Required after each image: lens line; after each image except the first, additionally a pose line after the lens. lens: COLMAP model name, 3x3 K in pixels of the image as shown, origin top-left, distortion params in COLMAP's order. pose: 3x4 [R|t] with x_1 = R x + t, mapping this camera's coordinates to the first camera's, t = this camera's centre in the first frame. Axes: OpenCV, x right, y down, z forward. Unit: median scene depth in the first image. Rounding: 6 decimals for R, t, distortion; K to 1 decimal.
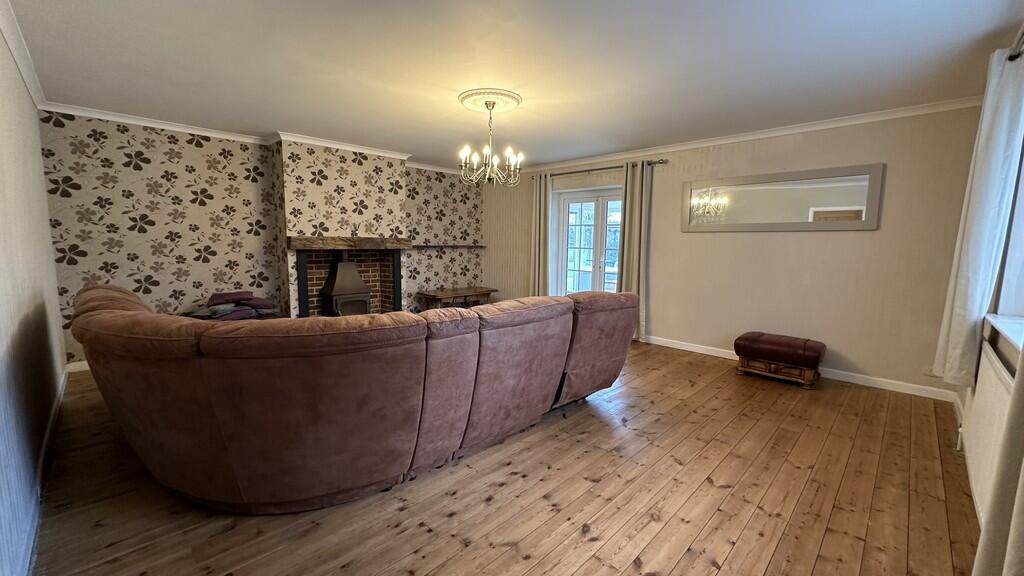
lens RADIAL K [[404.2, 0, 517.2], [0, 404.2, 289.3], [0, 0, 1]] dist [-0.001078, -0.000254]
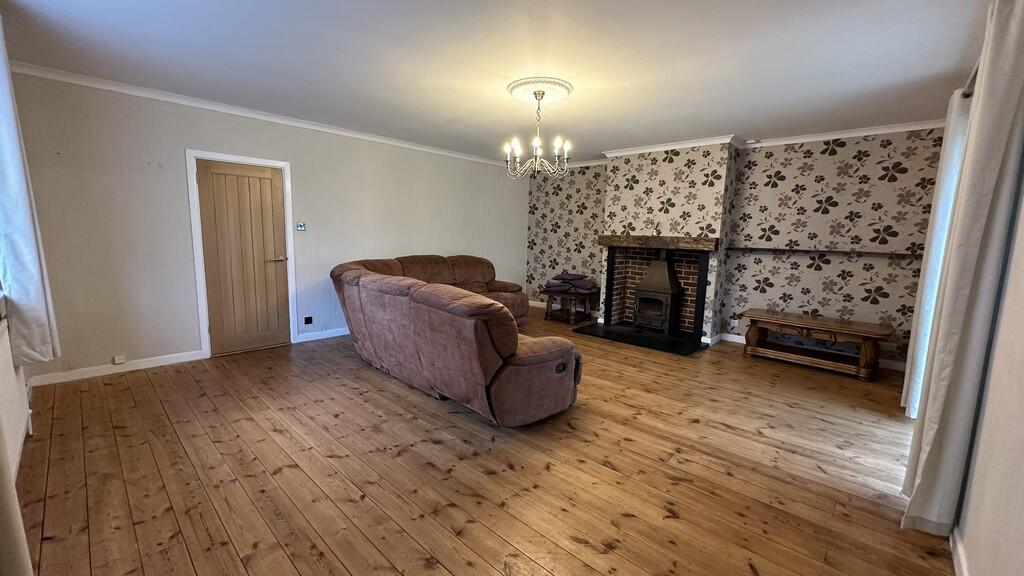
lens RADIAL K [[404.2, 0, 516.8], [0, 404.2, 292.5], [0, 0, 1]] dist [-0.001078, -0.000254]
pose [[0.033171, 0.126159, -0.991455, 0.590629], [-0.149426, 0.981478, 0.119890, -0.056850], [0.988216, 0.144172, 0.051408, 0.602371]]
